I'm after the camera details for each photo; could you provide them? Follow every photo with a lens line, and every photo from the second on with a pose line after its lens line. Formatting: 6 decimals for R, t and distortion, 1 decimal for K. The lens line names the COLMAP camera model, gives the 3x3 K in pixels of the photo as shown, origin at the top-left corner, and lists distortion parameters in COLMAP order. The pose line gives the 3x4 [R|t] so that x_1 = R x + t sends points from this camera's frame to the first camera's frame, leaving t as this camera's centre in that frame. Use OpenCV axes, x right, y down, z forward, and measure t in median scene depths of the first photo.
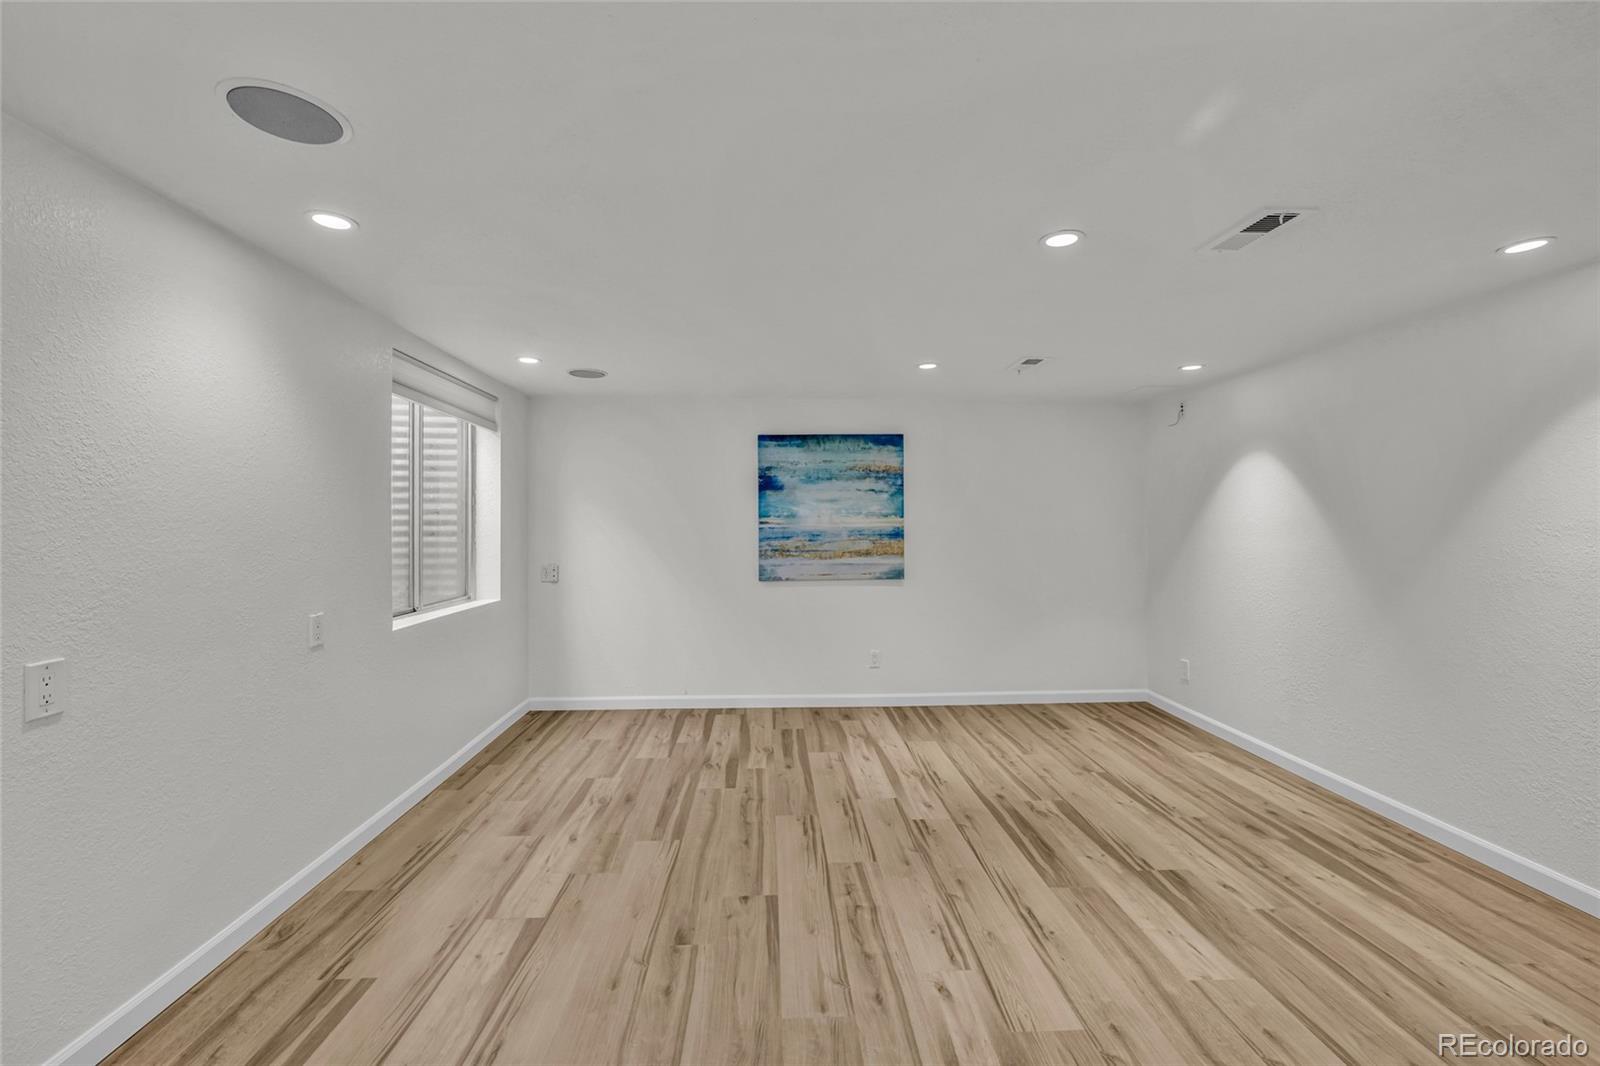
lens RADIAL K [[685.9, 0, 805.4], [0, 685.9, 525.3], [0, 0, 1]] dist [-0.002488, 0.000115]
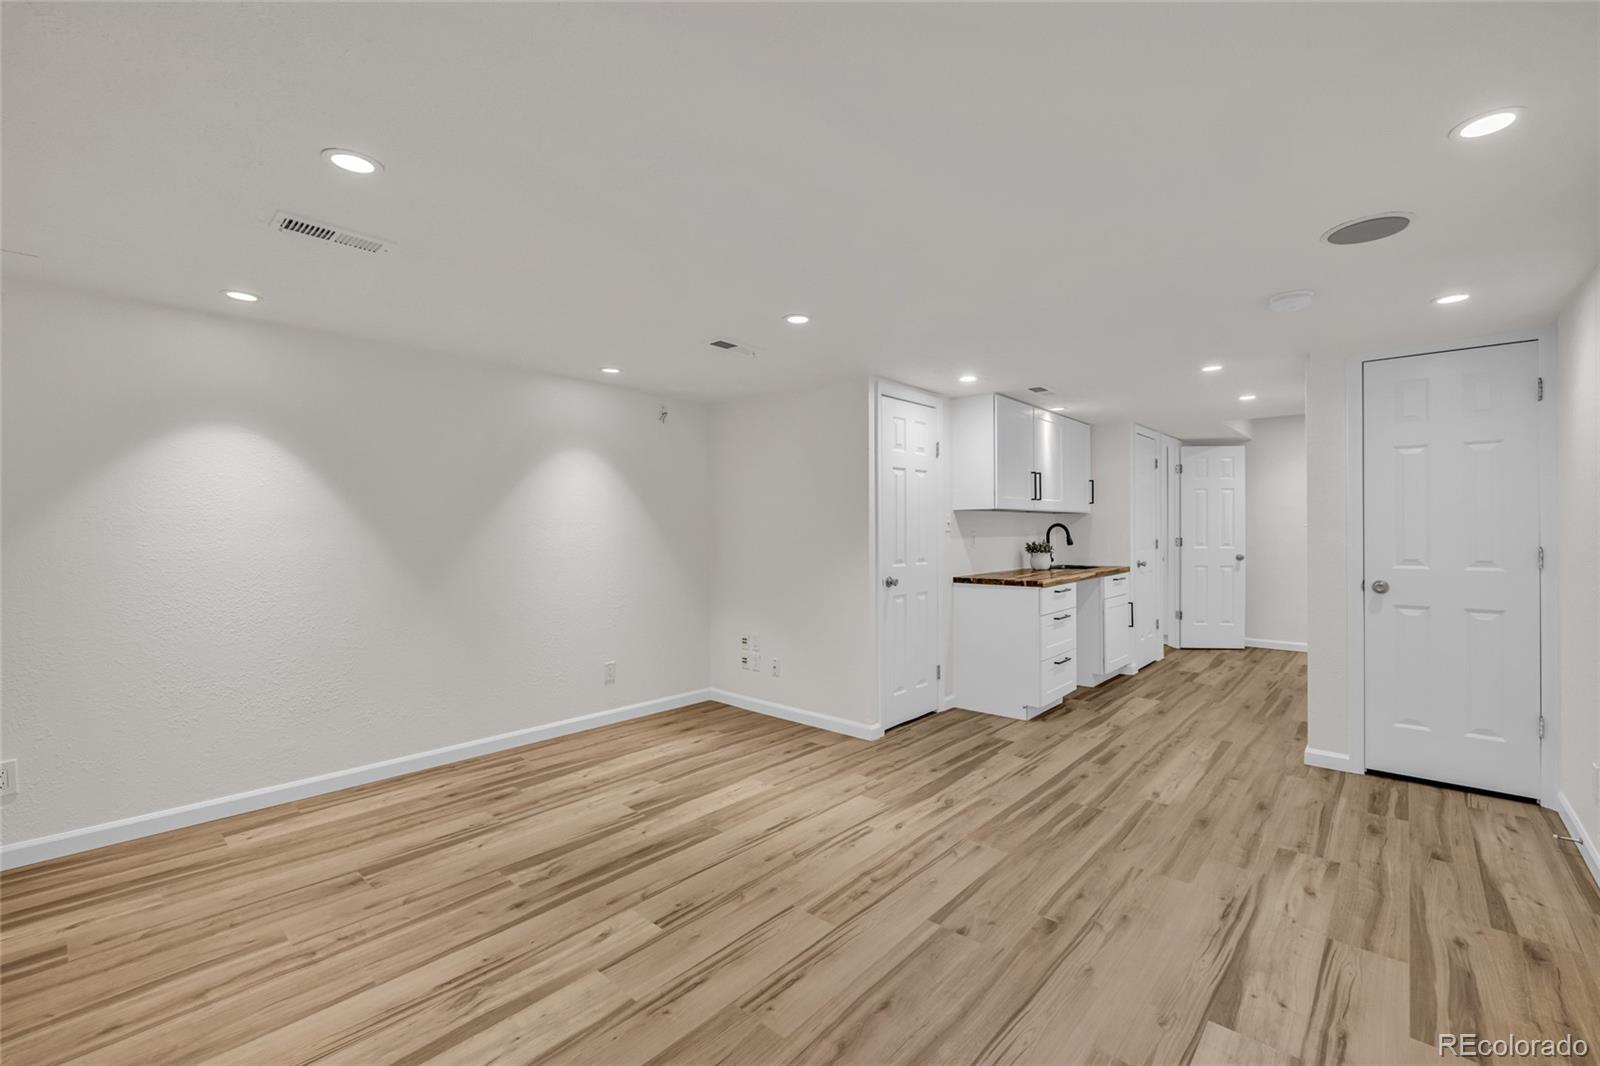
lens RADIAL K [[685.9, 0, 805.4], [0, 685.9, 525.3], [0, 0, 1]] dist [-0.002488, 0.000115]
pose [[-0.712780, 0.004294, 0.701375, -0.350541], [0.003082, 0.999991, -0.002991, 0.009772], [-0.701381, 0.000030, -0.712787, 1.090153]]
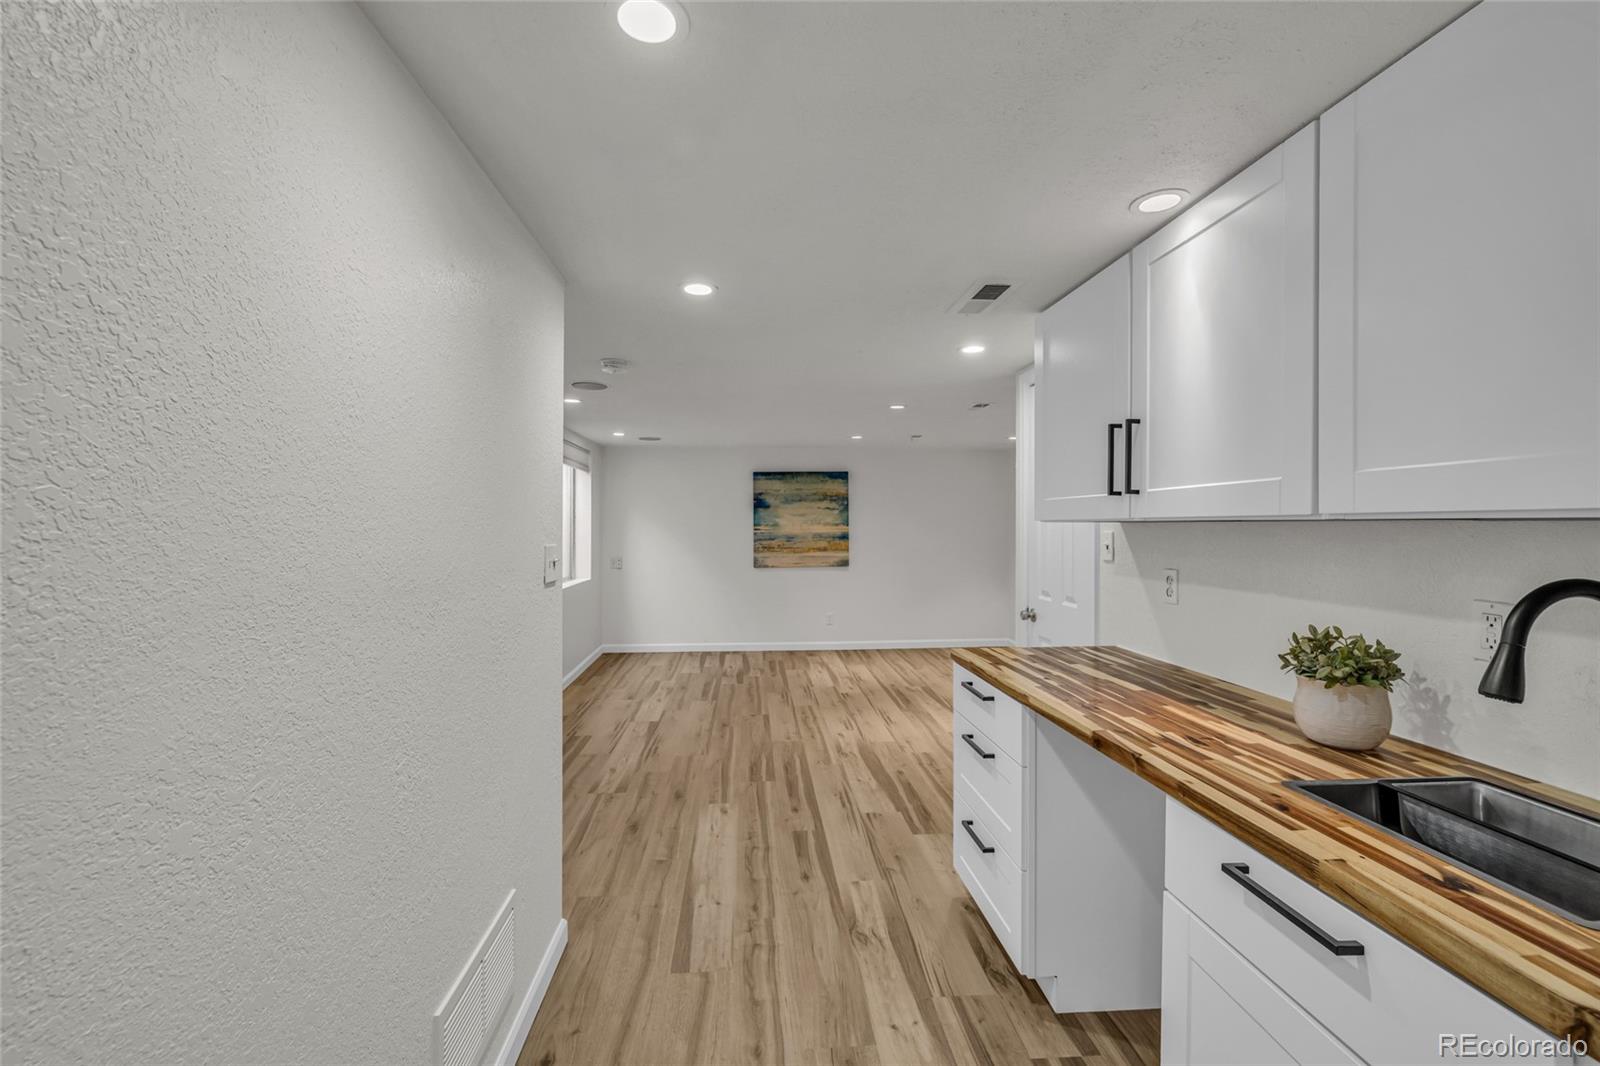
lens RADIAL K [[685.9, 0, 805.4], [0, 685.9, 525.3], [0, 0, 1]] dist [-0.002488, 0.000115]
pose [[0.999690, 0.000160, 0.024892, 0.011131], [-0.000199, 0.999999, 0.001586, -0.019060], [-0.024892, -0.001591, 0.999689, -0.653908]]
